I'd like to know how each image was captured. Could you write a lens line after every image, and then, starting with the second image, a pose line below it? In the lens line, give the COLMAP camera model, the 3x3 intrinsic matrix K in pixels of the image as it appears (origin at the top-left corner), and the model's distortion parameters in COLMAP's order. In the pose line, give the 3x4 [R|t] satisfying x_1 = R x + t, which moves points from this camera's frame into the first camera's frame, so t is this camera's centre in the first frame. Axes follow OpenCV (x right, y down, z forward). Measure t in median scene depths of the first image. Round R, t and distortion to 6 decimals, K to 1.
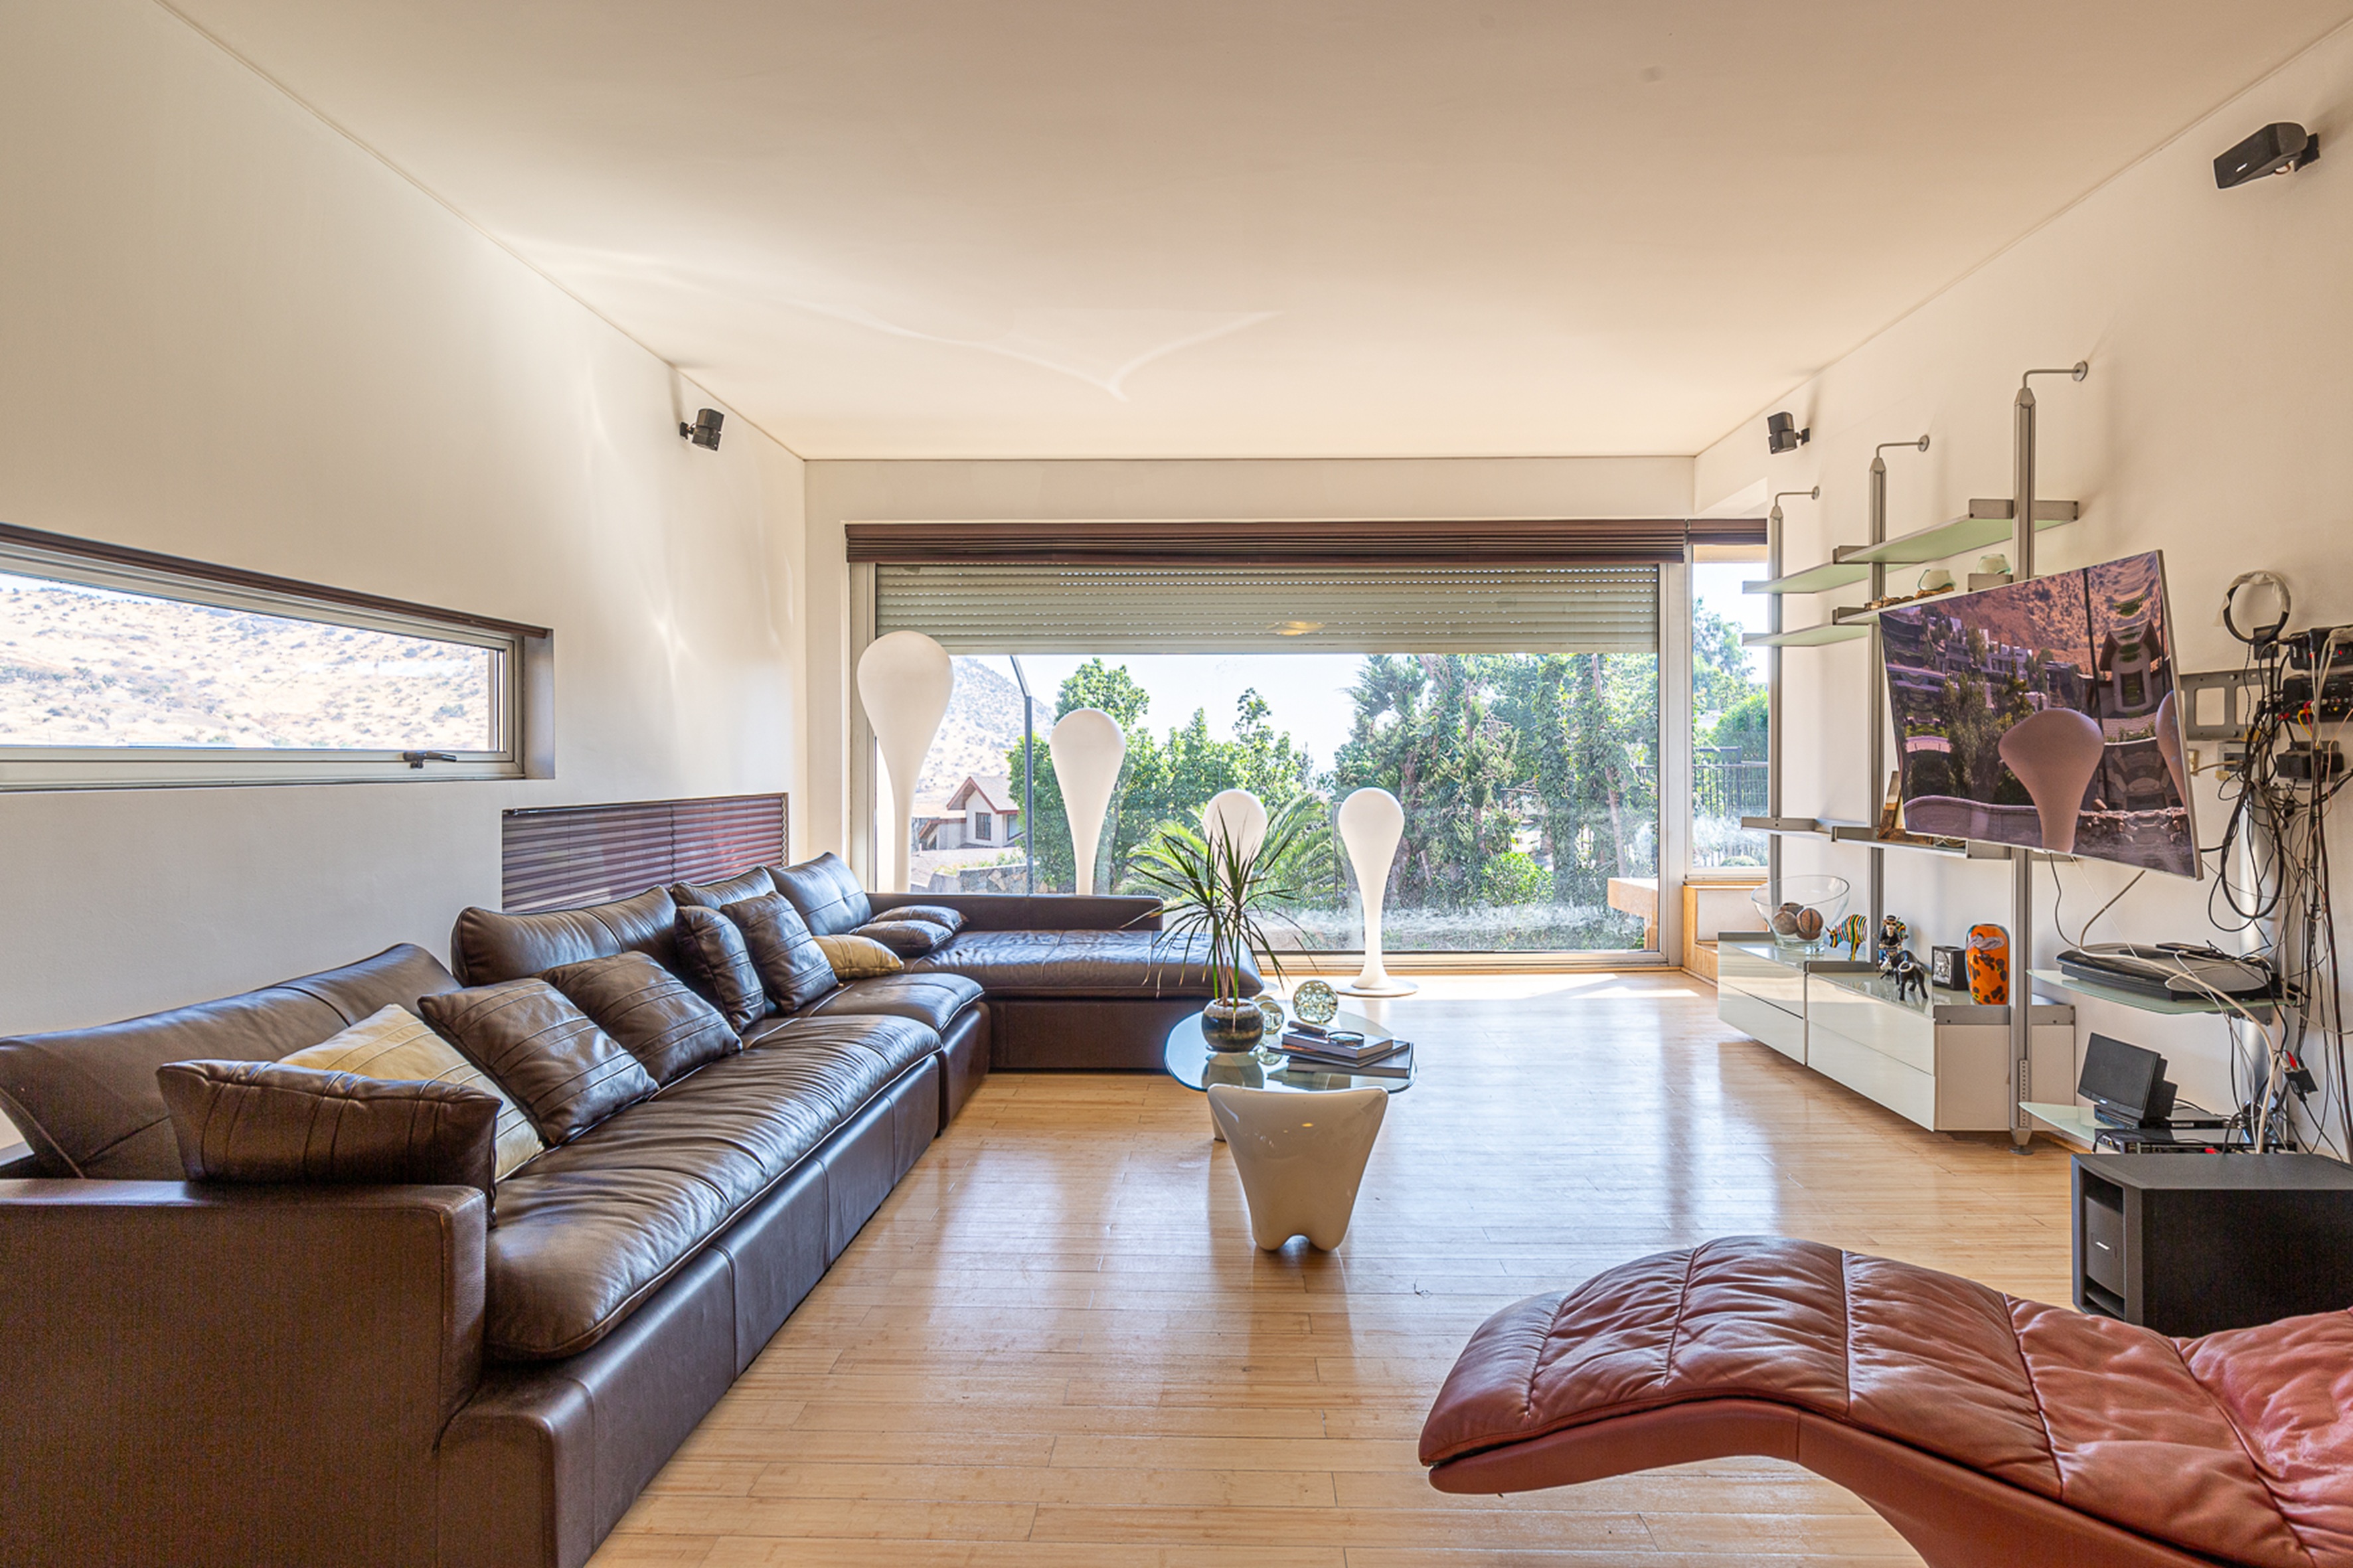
lens RADIAL K [[1197.6, 0, 1181.6], [0, 1197.6, 763.4], [0, 0, 1]] dist [-0.004869, -0.001660]
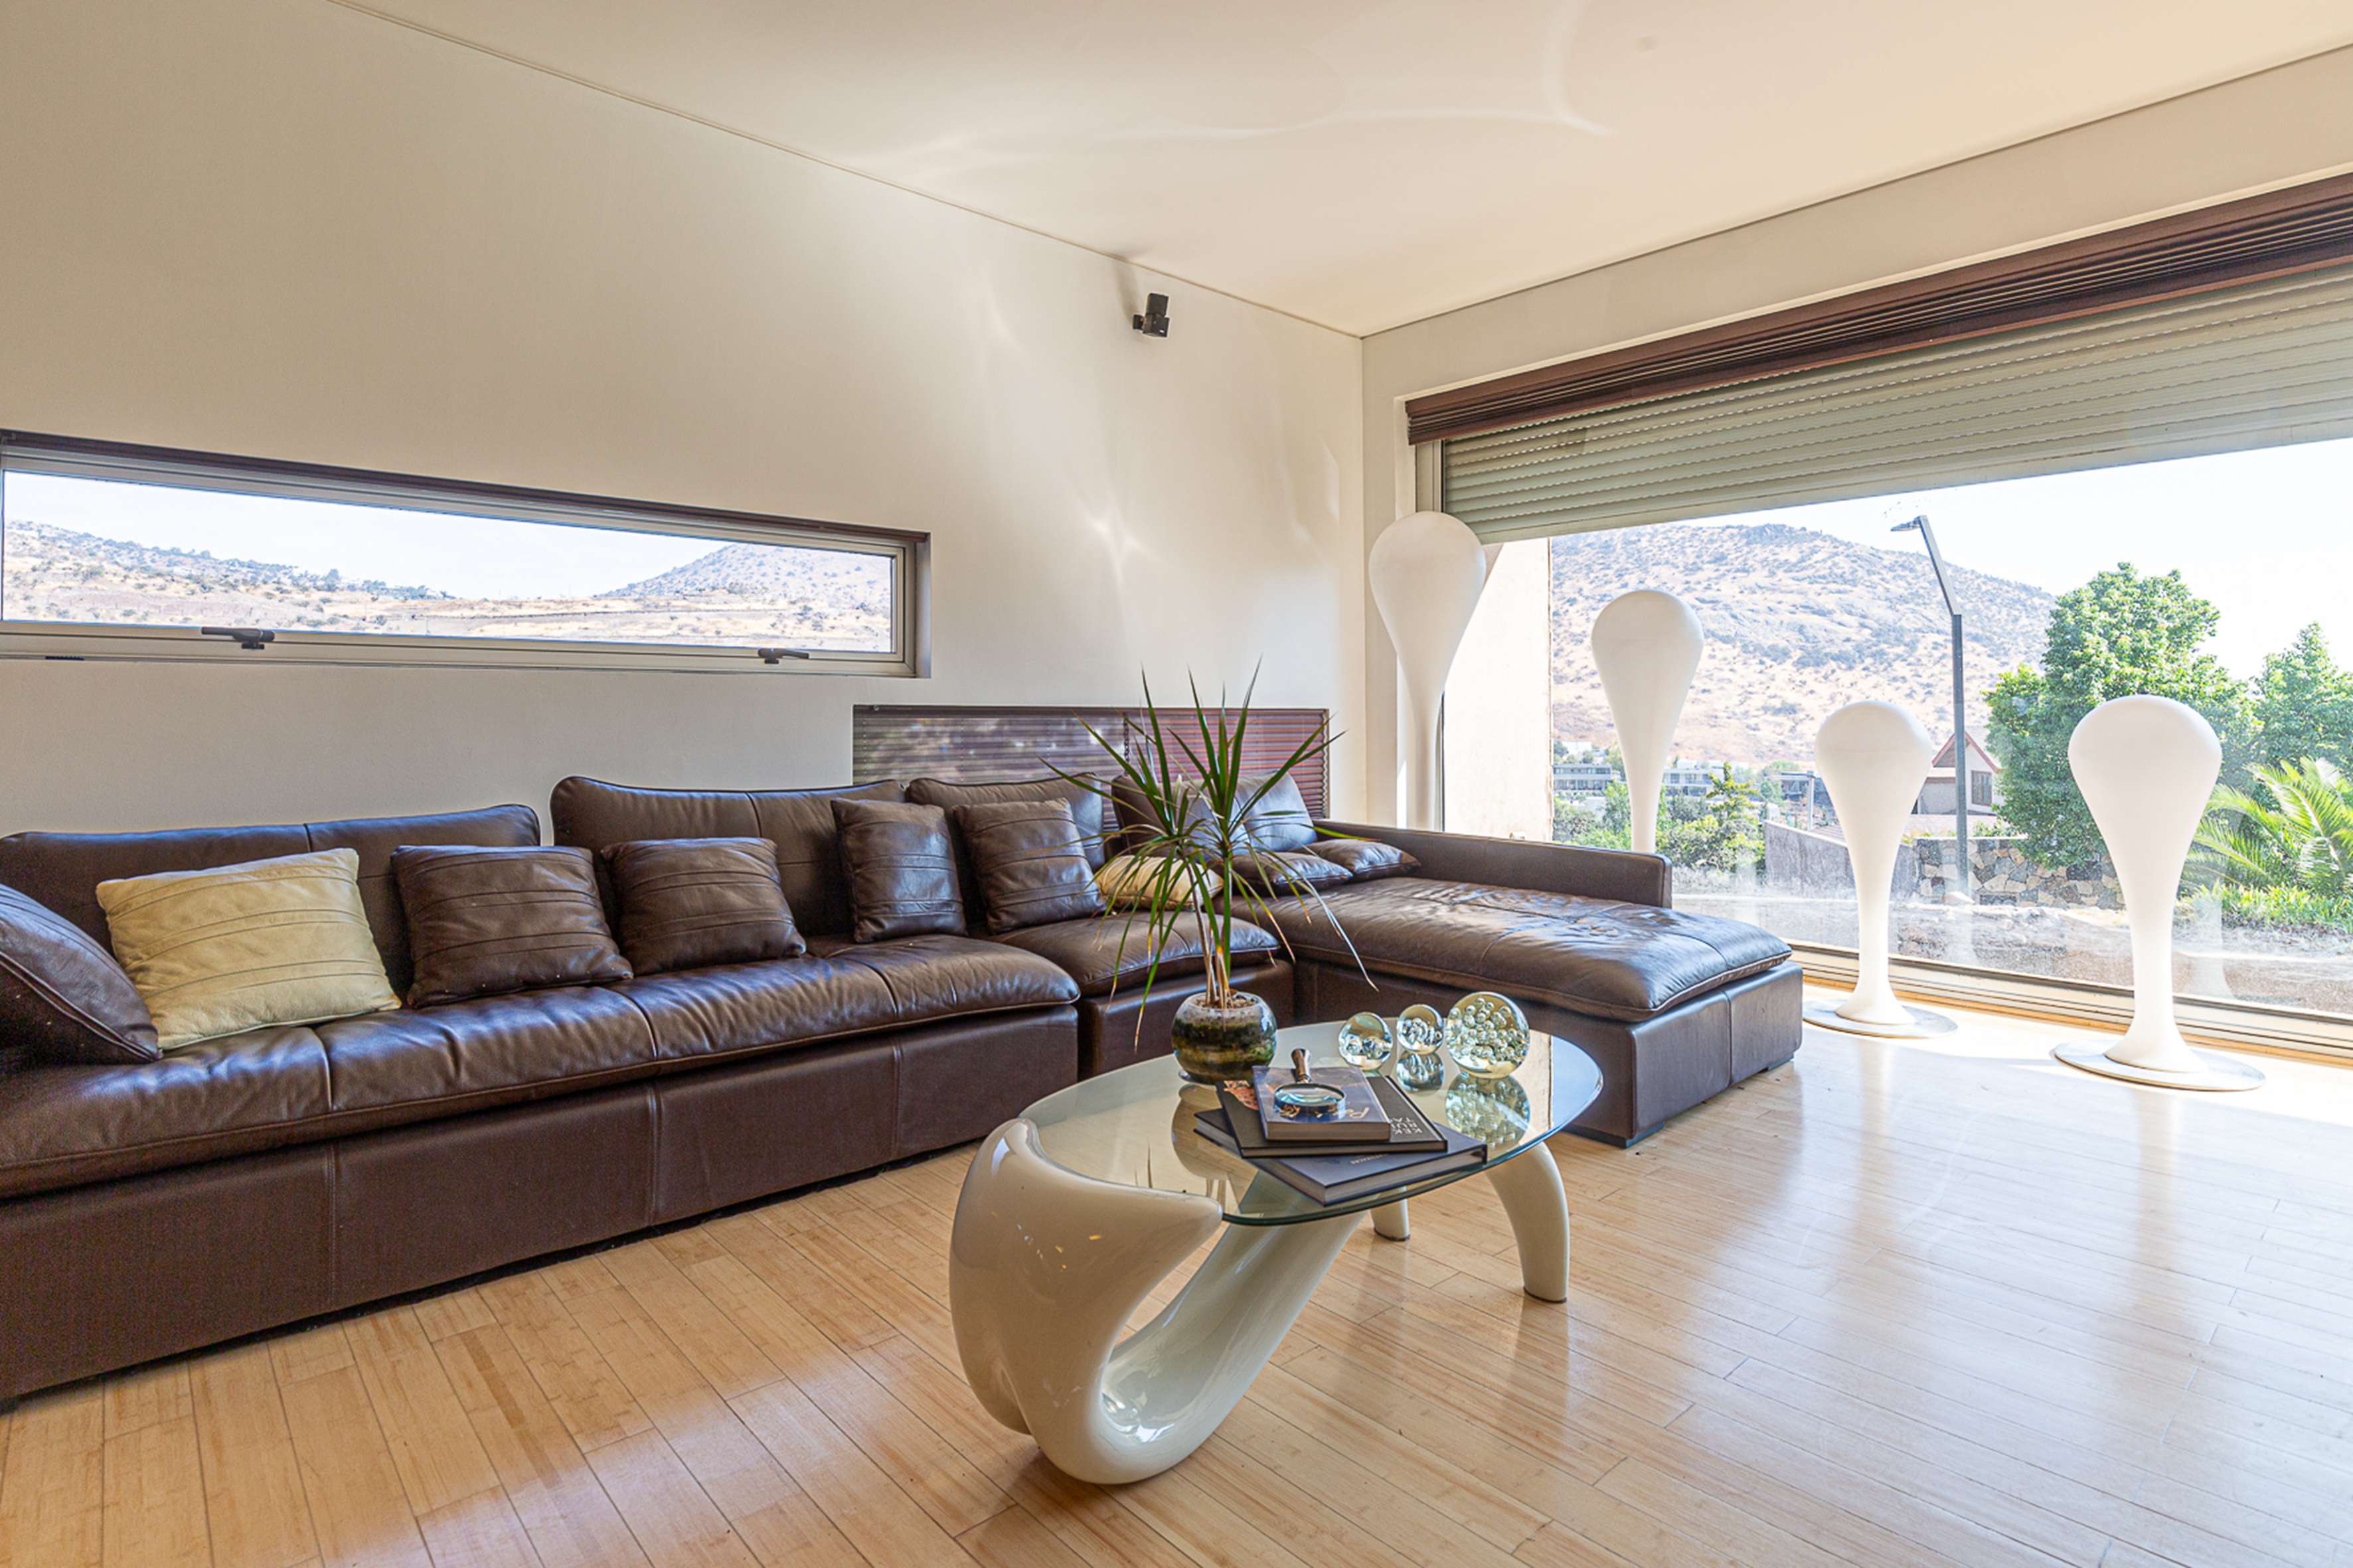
lens RADIAL K [[1197.6, 0, 1131.6], [0, 1197.6, 696.9], [0, 0, 1]] dist [-0.004869, -0.001660]
pose [[0.687182, -0.010608, -0.726408, 0.235855], [-0.000480, 0.999887, -0.015055, 0.030956], [0.726485, 0.010694, 0.687099, 0.294849]]
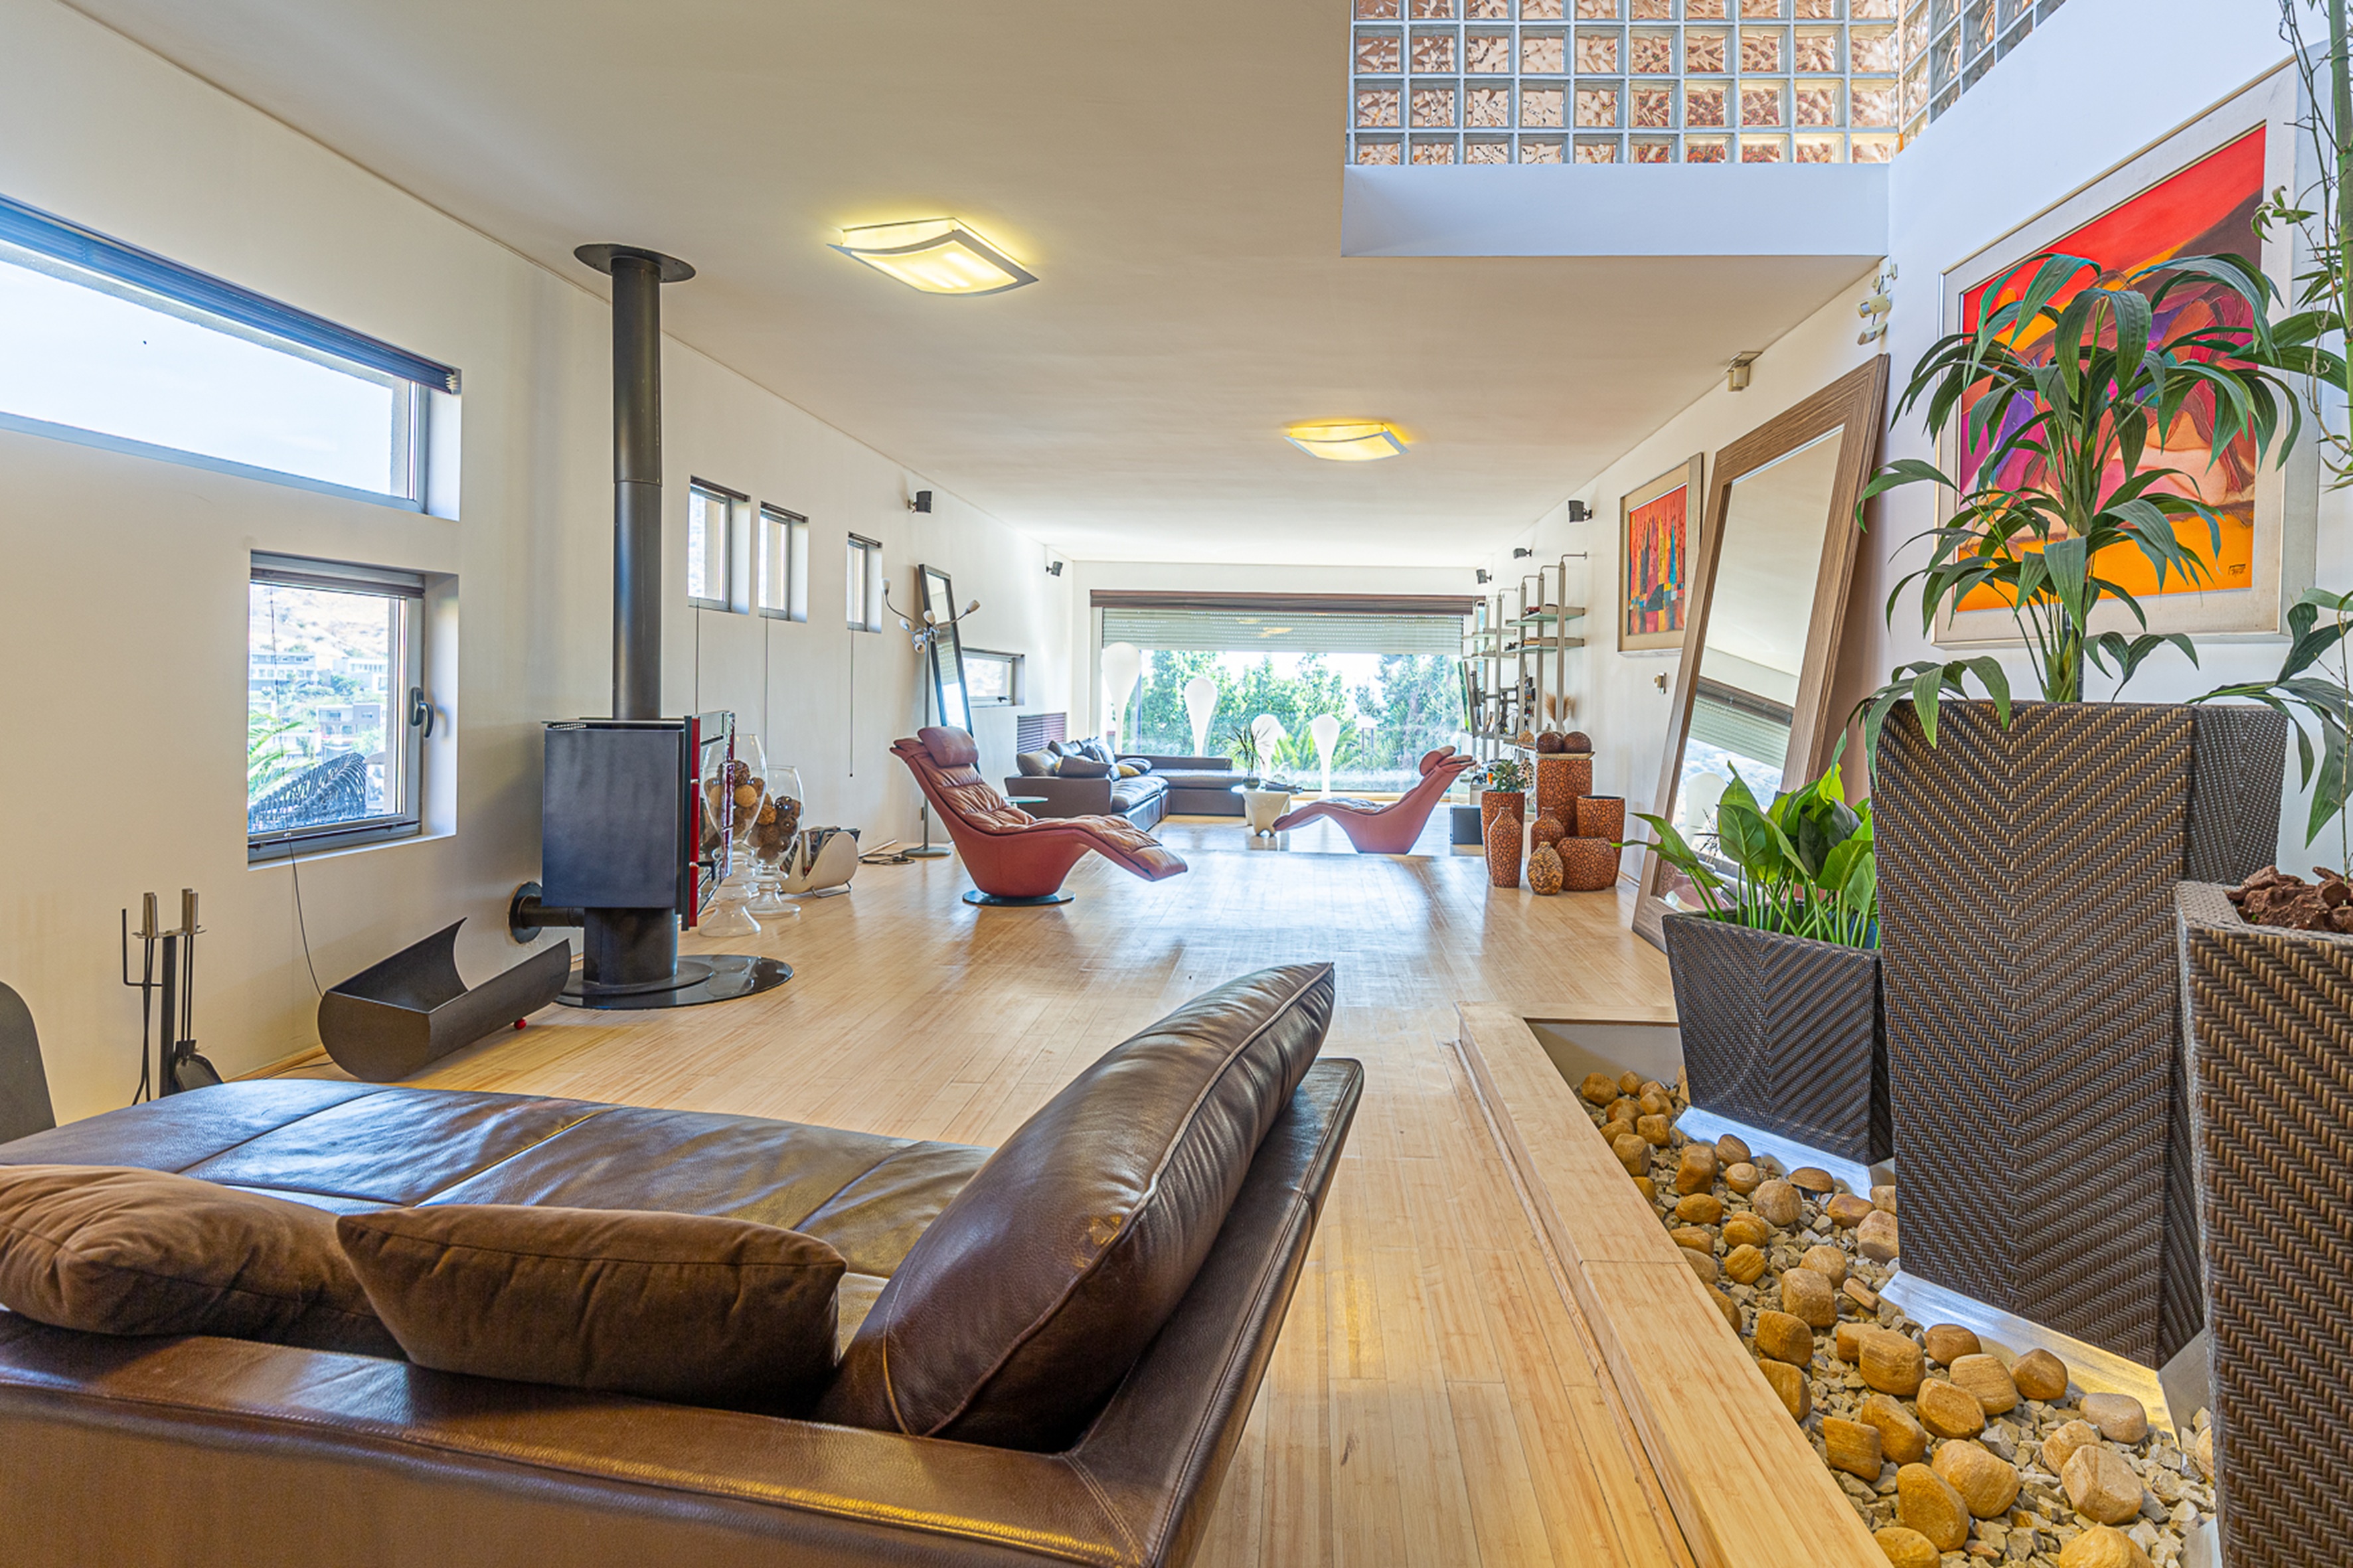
lens RADIAL K [[1197.6, 0, 1254.5], [0, 1197.6, 699.6], [0, 0, 1]] dist [-0.004869, -0.001660]
pose [[0.999823, 0.018479, -0.003506, 0.033060], [-0.018453, 0.999802, 0.007513, -0.023525], [0.003644, -0.007447, 0.999966, -1.340317]]
